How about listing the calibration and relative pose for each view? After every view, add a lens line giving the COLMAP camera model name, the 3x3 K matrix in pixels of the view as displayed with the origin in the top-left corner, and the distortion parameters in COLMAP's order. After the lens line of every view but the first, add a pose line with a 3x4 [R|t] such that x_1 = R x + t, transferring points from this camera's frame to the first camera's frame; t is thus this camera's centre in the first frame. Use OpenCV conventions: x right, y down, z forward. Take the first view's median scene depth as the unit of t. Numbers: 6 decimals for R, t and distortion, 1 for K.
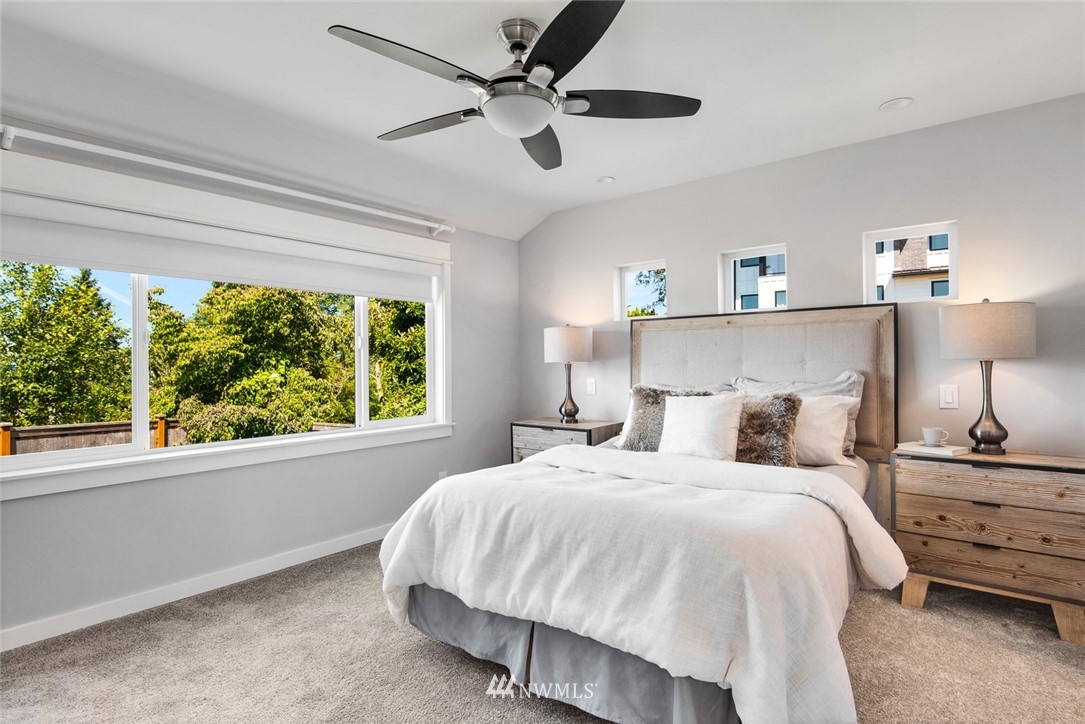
lens RADIAL K [[529.2, 0, 542.5], [0, 529.2, 362.0], [0, 0, 1]] dist [0.001152, -0.000083]
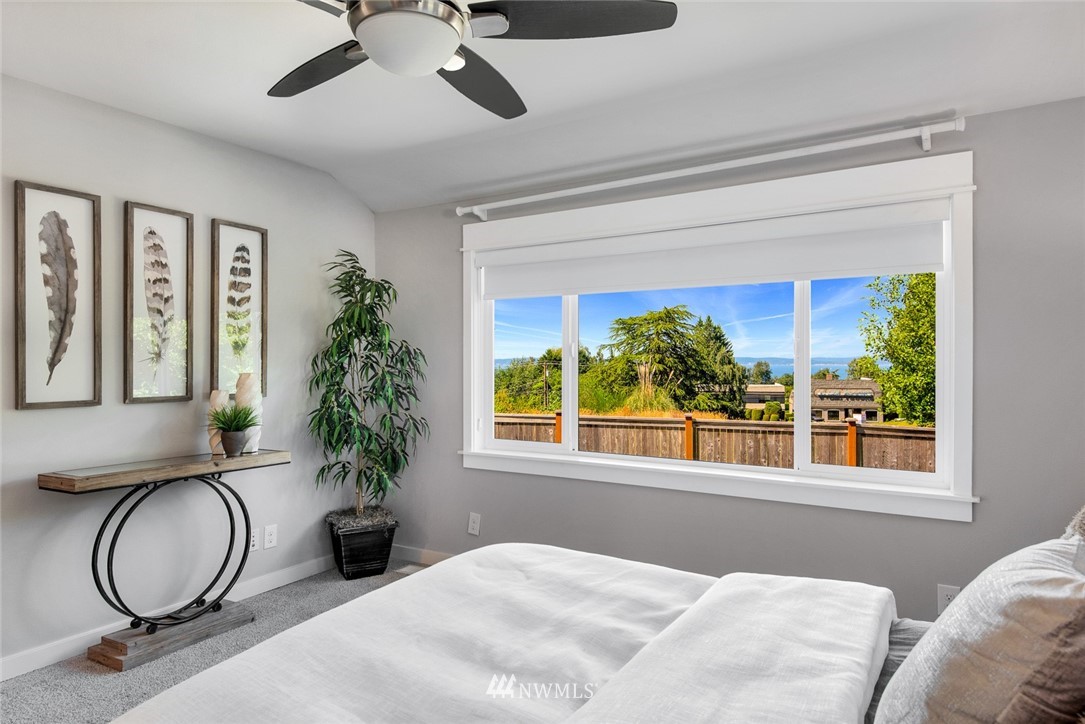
lens RADIAL K [[621.2, 0, 542.5], [0, 621.2, 362.0], [0, 0, 1]] dist [0.001403, 0.000162]
pose [[0.154161, 0.007575, -0.988017, 0.362363], [-0.002785, 0.999970, 0.007232, -0.020832], [0.988042, 0.001637, 0.154177, 0.492739]]
